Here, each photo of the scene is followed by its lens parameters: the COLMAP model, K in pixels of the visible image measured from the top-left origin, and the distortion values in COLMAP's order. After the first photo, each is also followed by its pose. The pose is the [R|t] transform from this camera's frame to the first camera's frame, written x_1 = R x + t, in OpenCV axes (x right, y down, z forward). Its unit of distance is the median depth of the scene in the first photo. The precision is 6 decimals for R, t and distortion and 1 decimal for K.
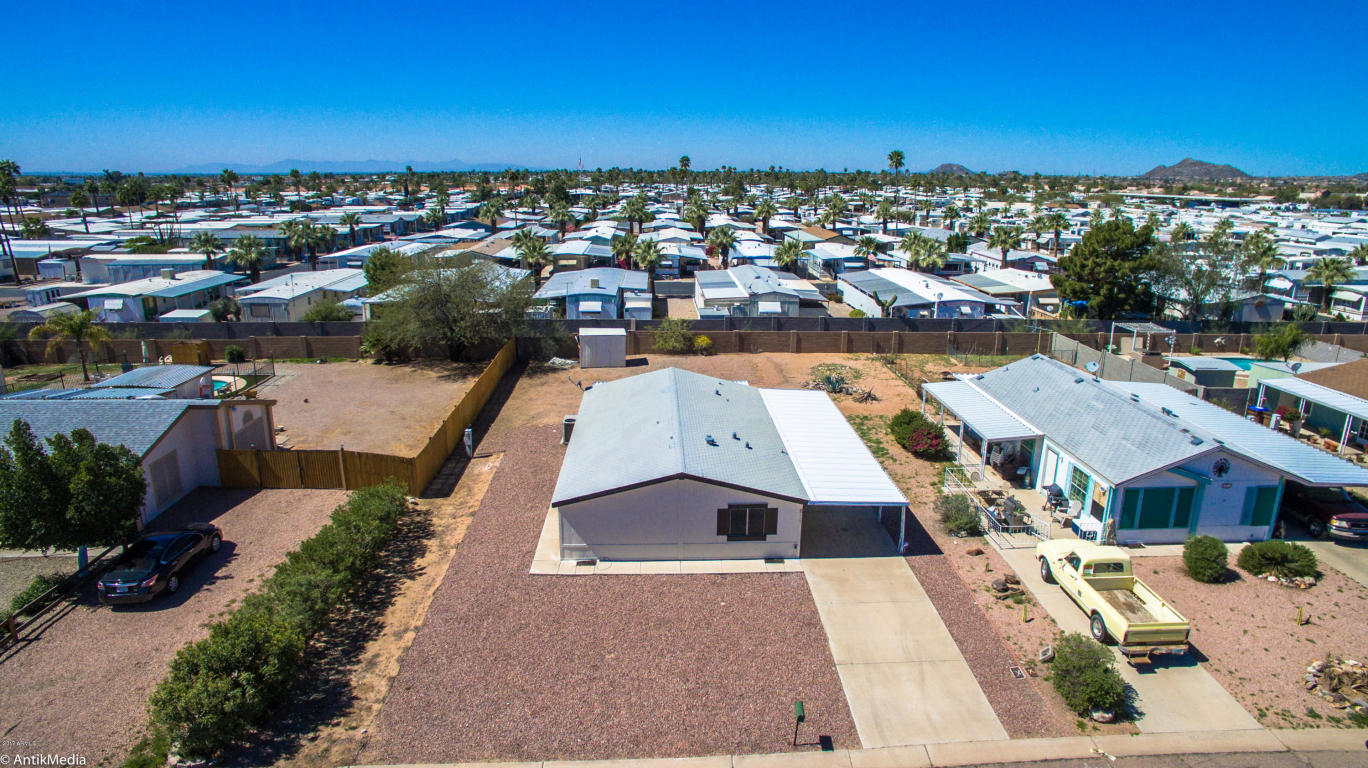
lens RADIAL K [[800.0, 0, 692.8], [0, 800.0, 375.3], [0, 0, 1]] dist [-0.115166, 0.081933]
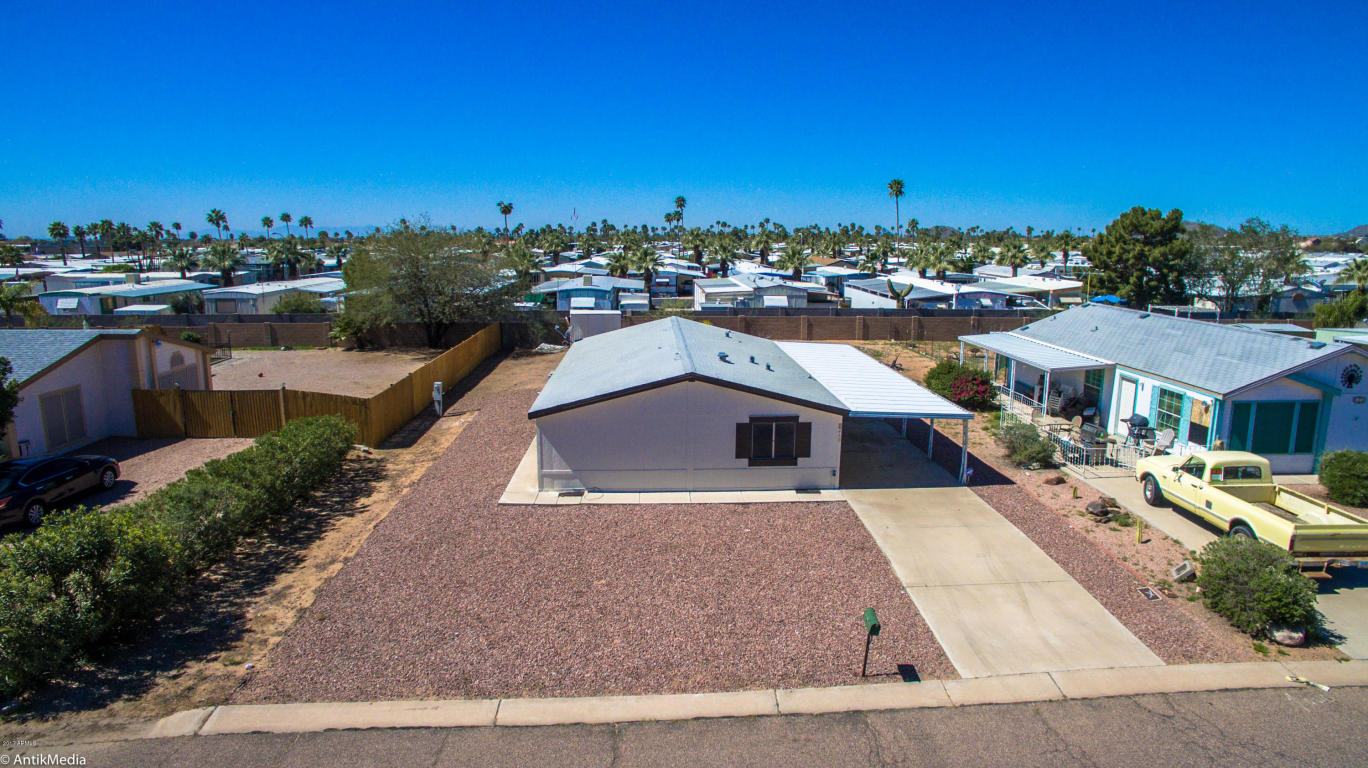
lens RADIAL K [[800.0, 0, 692.8], [0, 800.0, 375.3], [0, 0, 1]] dist [-0.115166, 0.081933]
pose [[0.999957, -0.006325, 0.006771, -0.017212], [0.006853, 0.996694, -0.080952, 0.180635], [-0.006237, 0.080995, 0.996695, 0.195059]]
